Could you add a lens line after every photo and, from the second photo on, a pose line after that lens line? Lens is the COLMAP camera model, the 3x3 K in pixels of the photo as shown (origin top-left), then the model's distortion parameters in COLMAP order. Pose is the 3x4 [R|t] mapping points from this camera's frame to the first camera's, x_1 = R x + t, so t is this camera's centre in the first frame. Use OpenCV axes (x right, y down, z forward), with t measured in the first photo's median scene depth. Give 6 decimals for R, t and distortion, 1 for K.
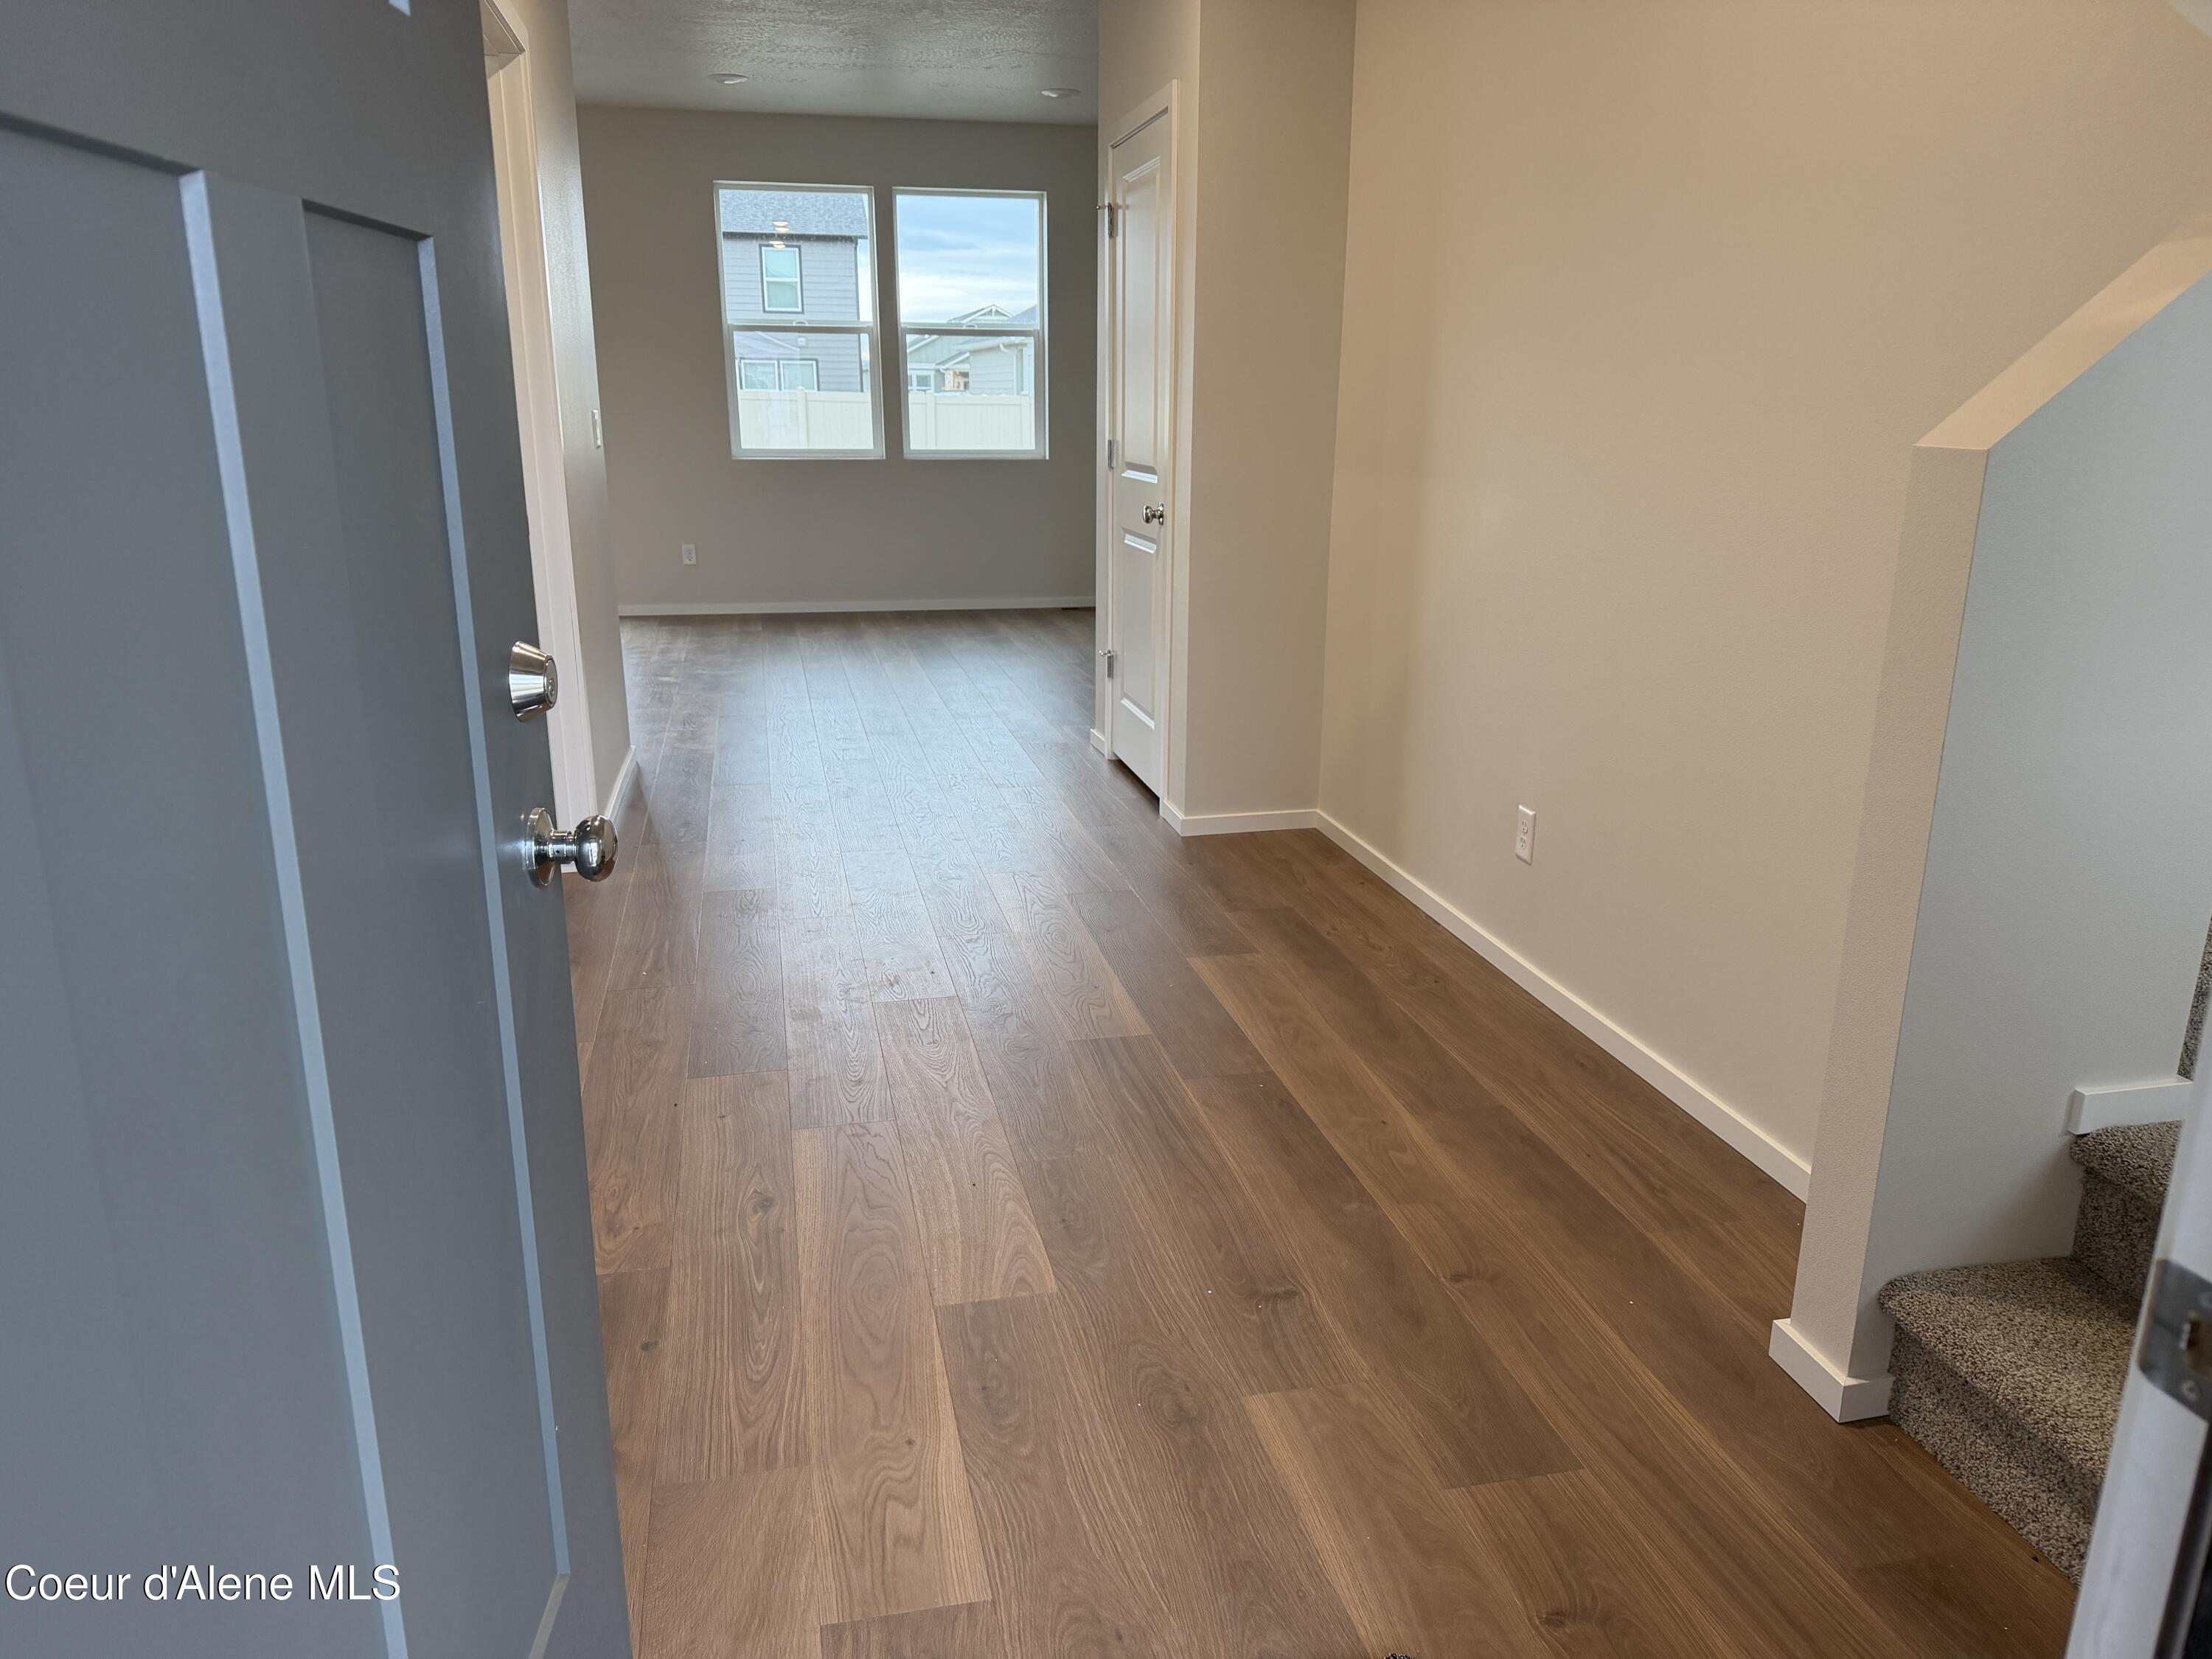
lens RADIAL K [[1529.0, 0, 1097.4], [0, 1529.0, 836.9], [0, 0, 1]] dist [0.211170, -0.401444]
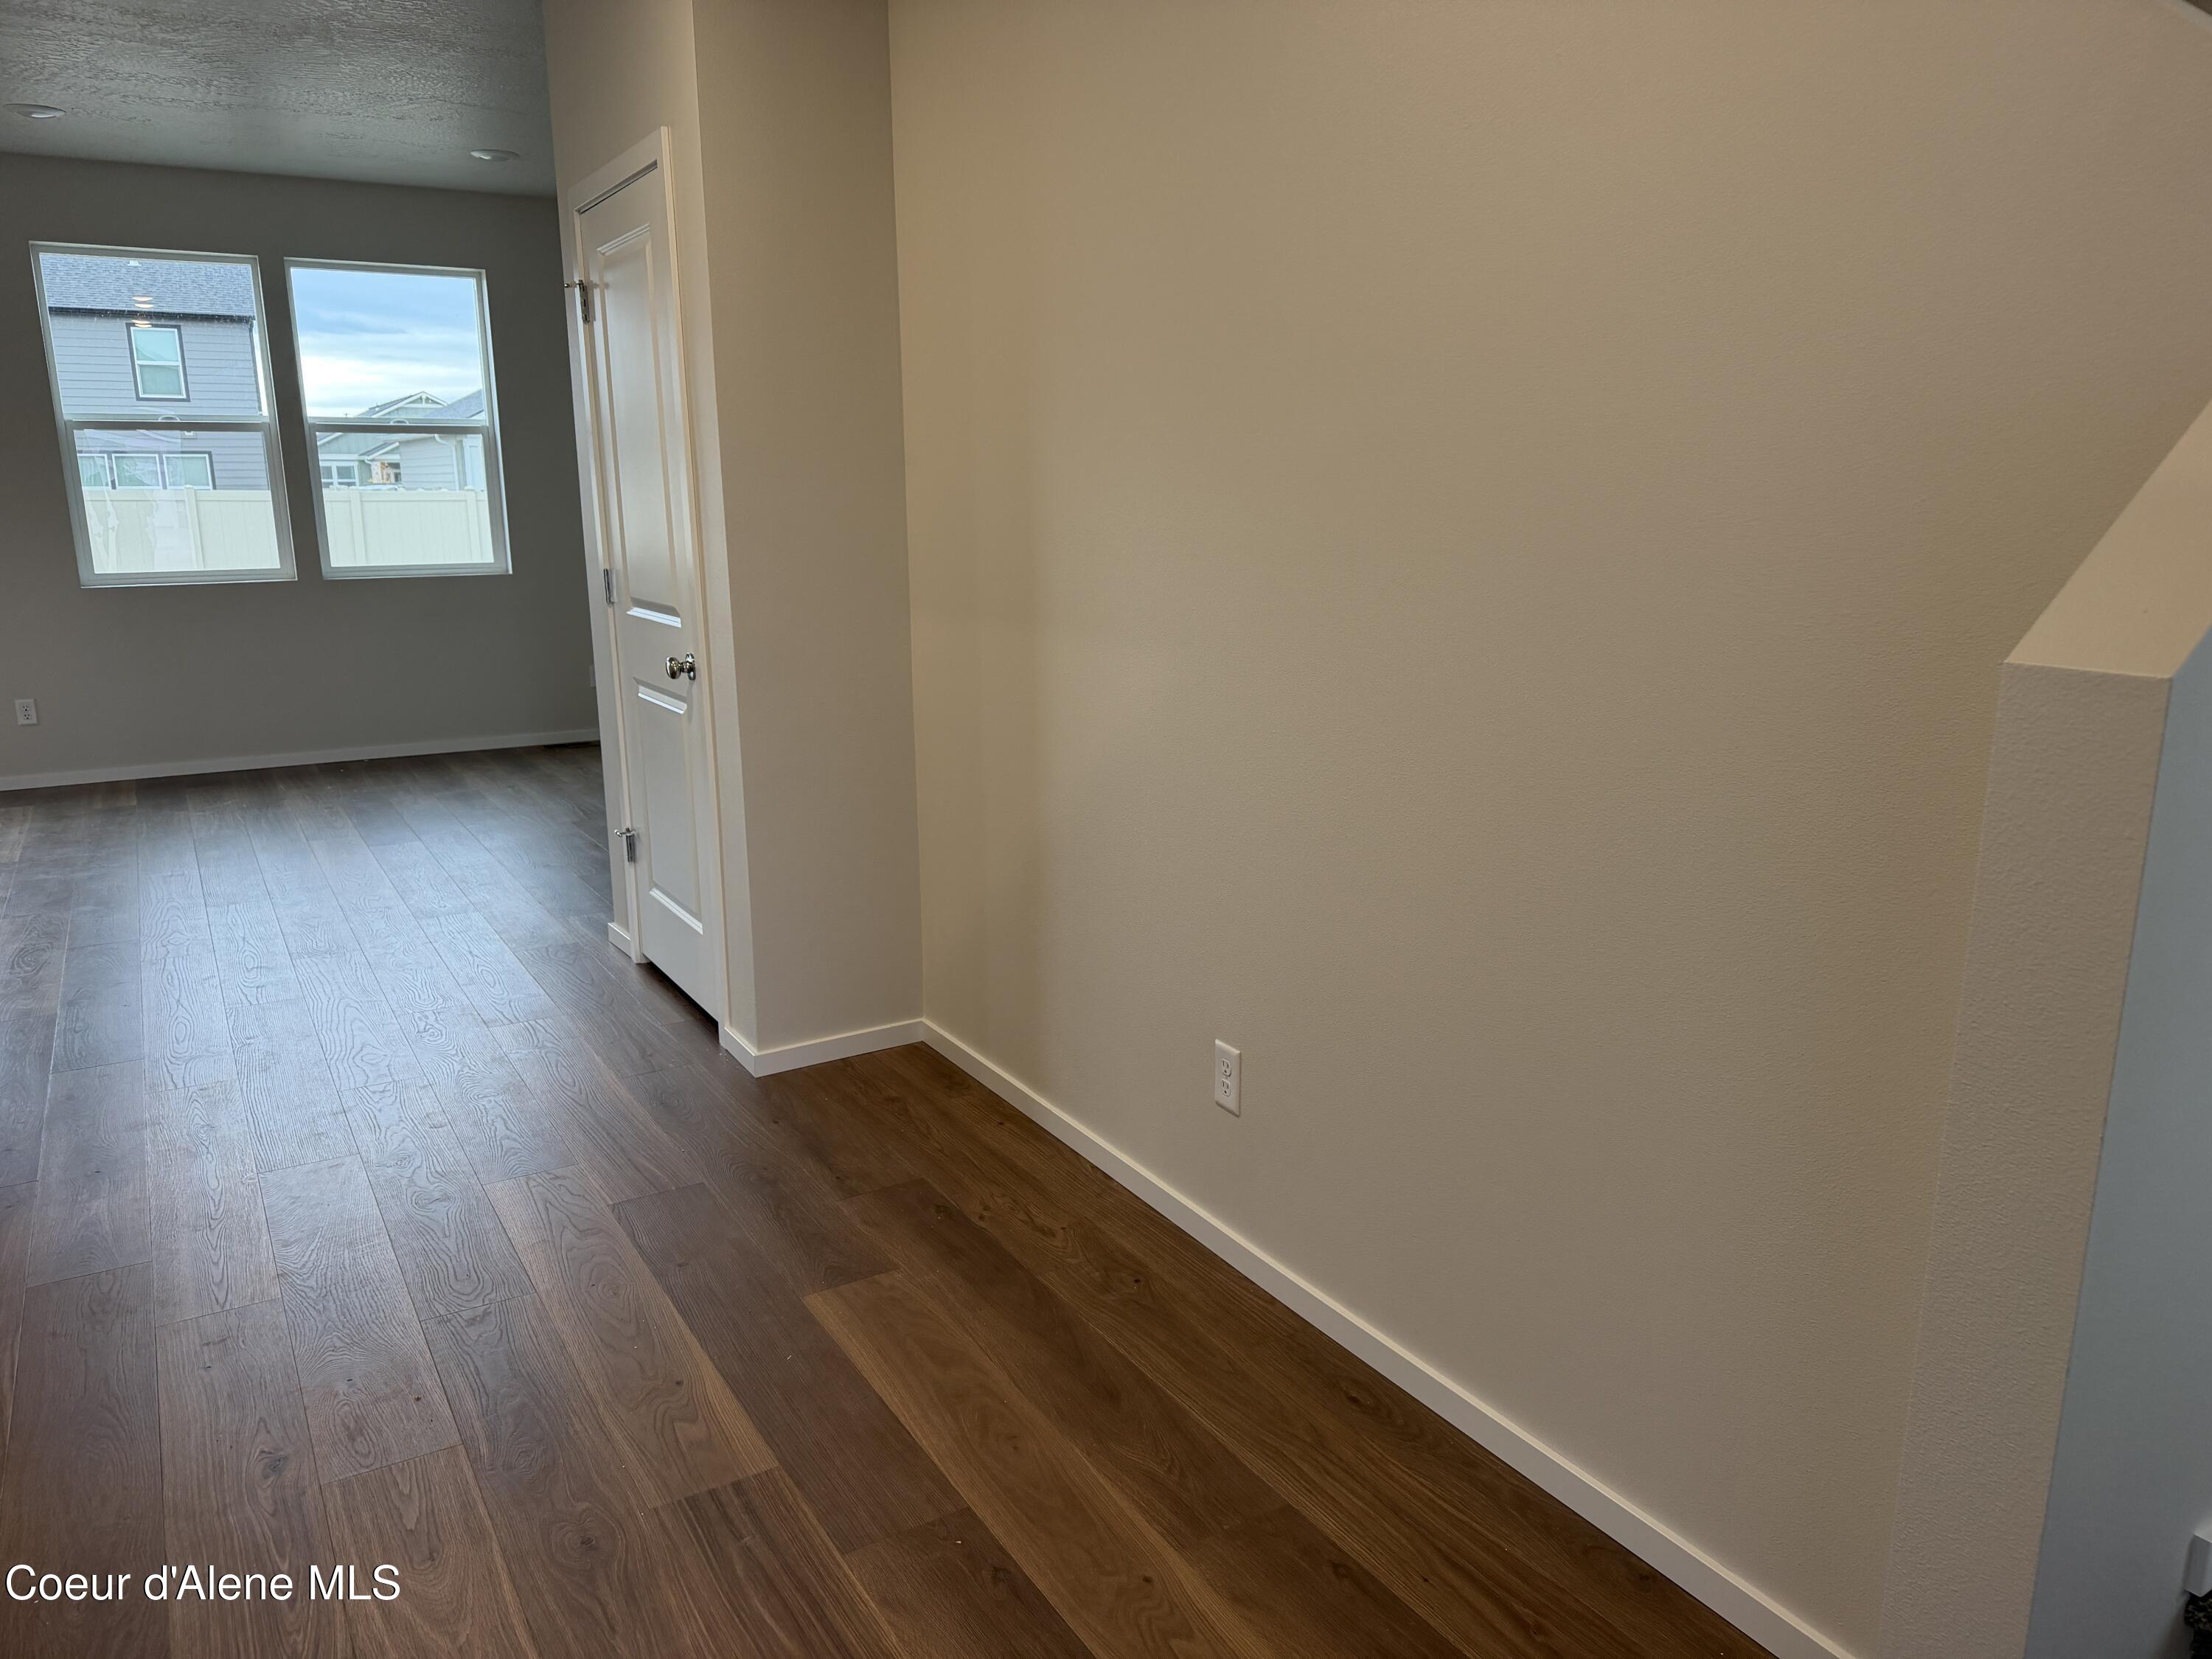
lens RADIAL K [[1581.9, 0, 1101.2], [0, 1581.9, 843.8], [0, 0, 1]] dist [0.062789, -0.078189]
pose [[0.947867, -0.080538, 0.308322, -0.014539], [0.097083, 0.994525, -0.038676, -0.061497], [-0.303519, 0.066593, 0.950495, 0.162422]]
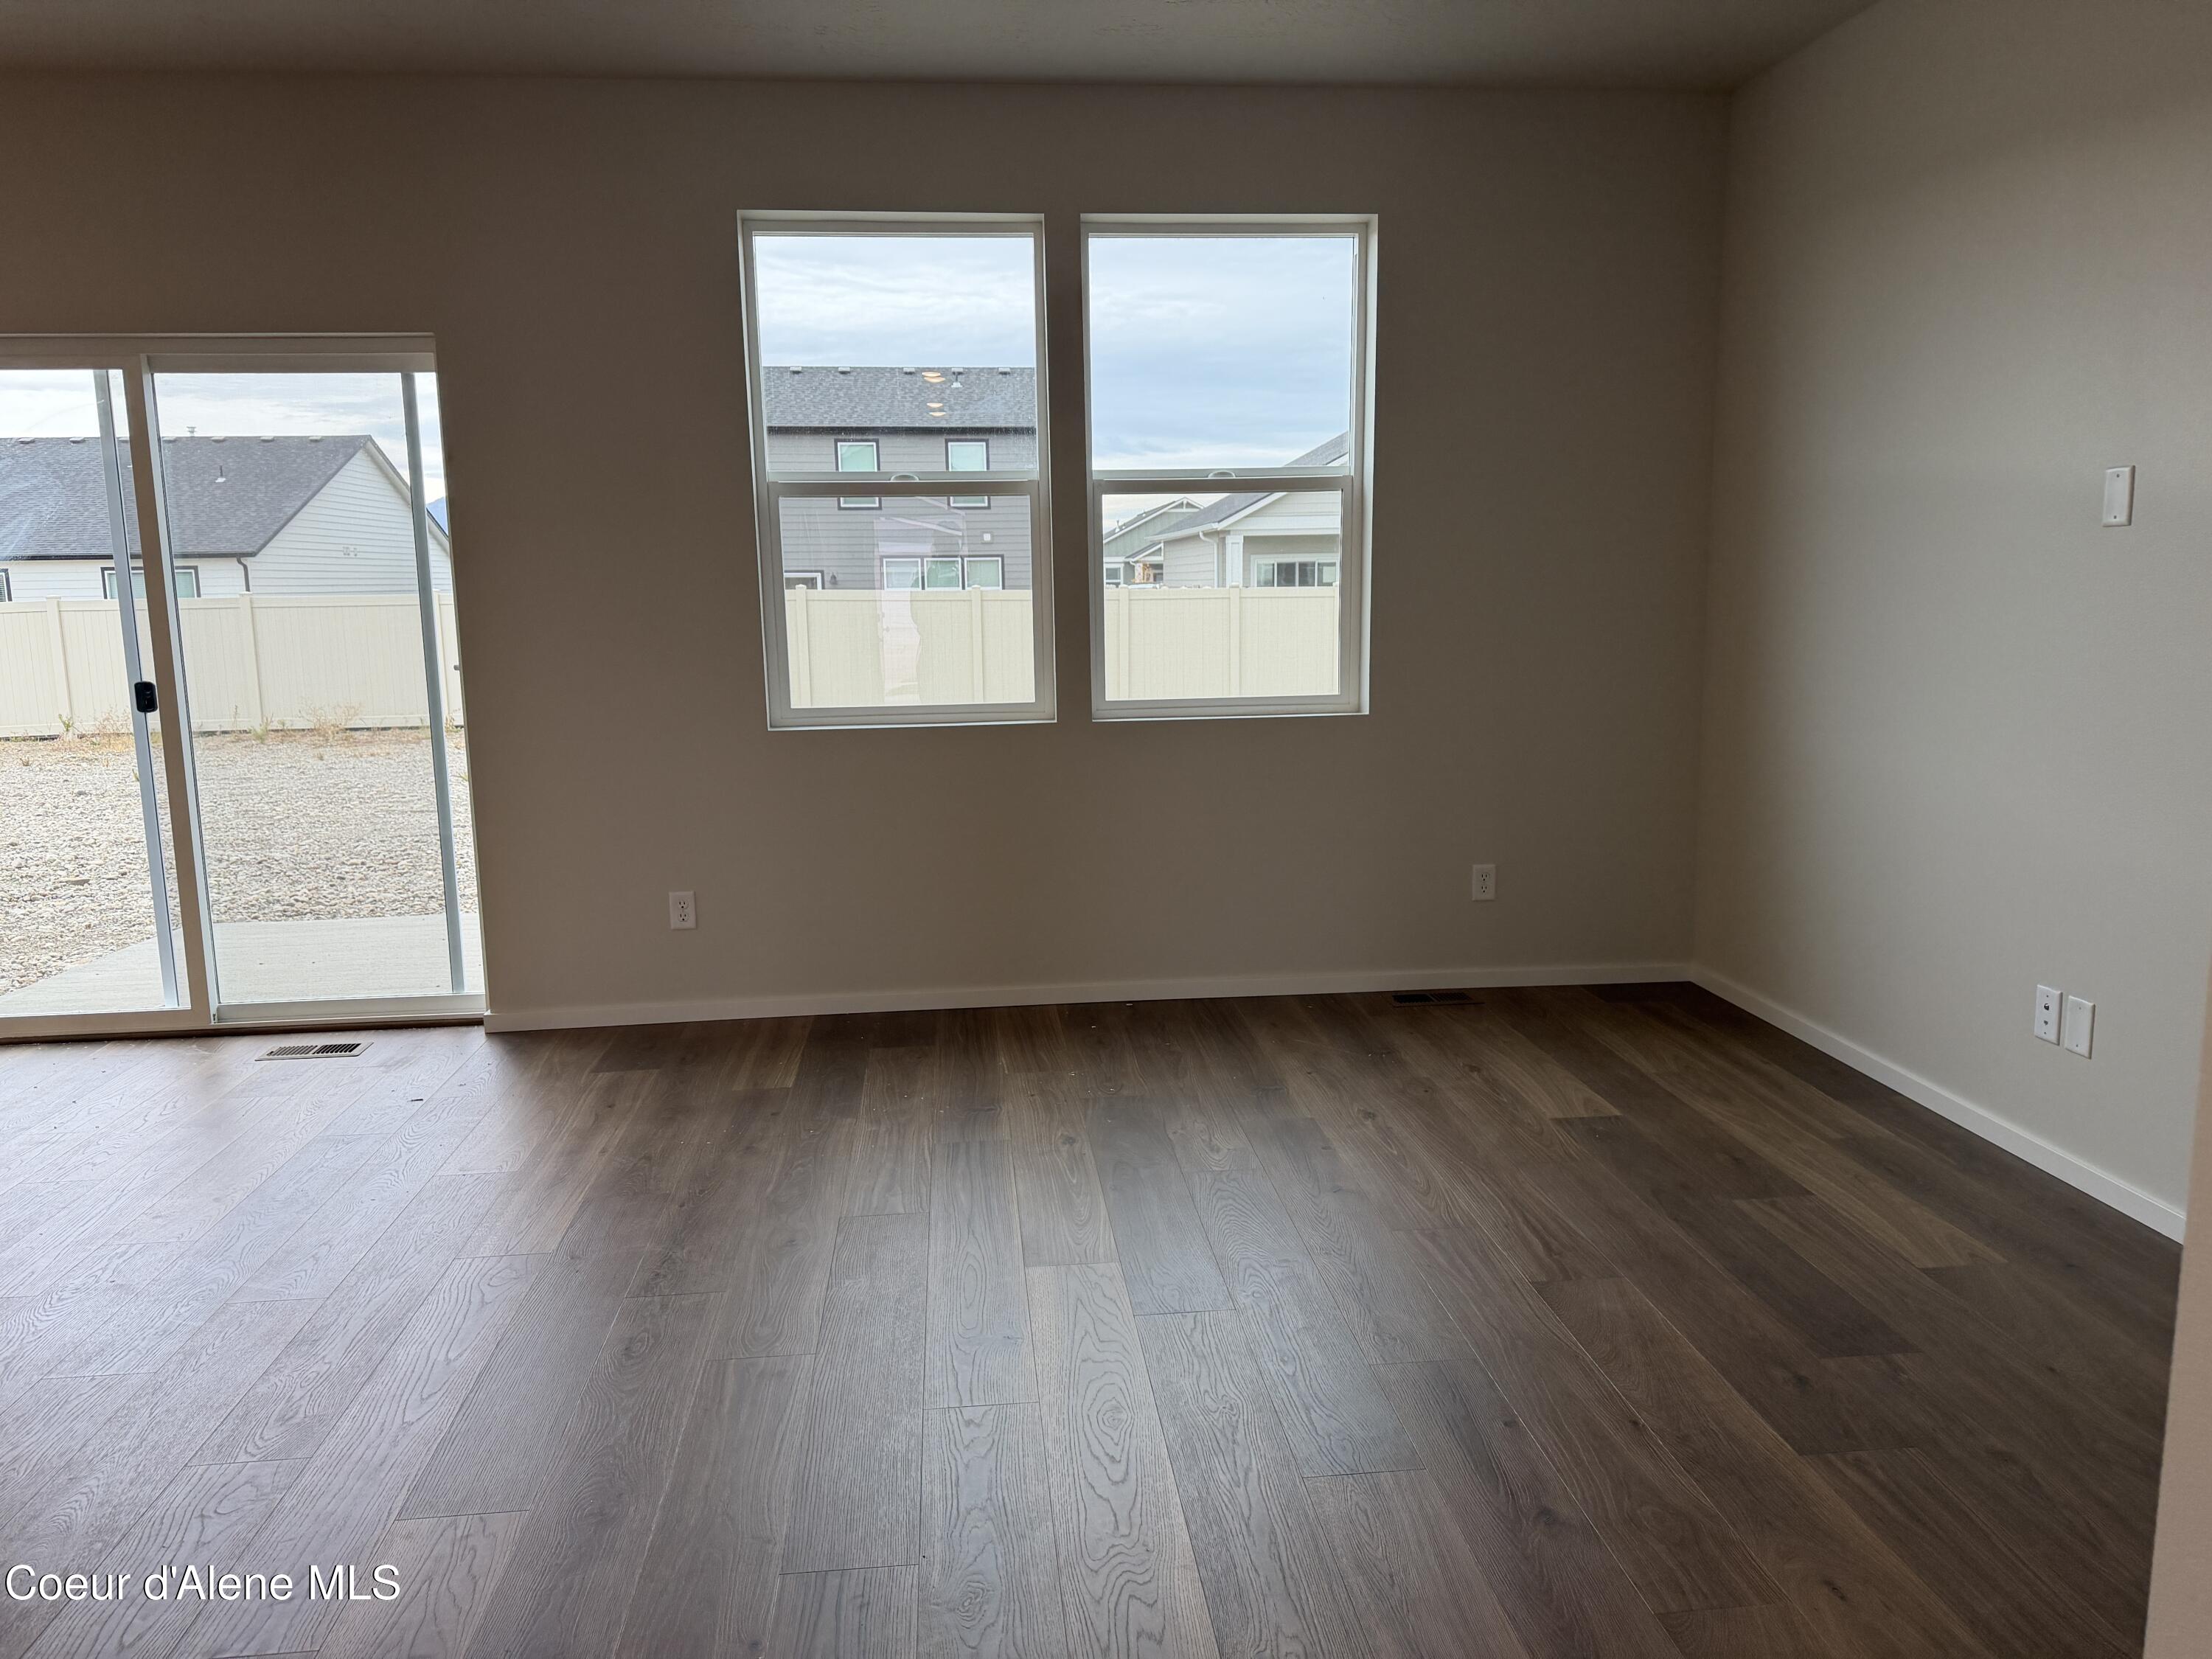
lens RADIAL K [[1540.6, 0, 1103.6], [0, 1540.6, 835.4], [0, 0, 1]] dist [0.120867, -0.204135]
pose [[0.993554, -0.001236, -0.113350, -0.113255], [-0.011942, 0.993235, -0.115504, -0.264671], [0.112725, 0.116113, 0.986818, 0.895355]]
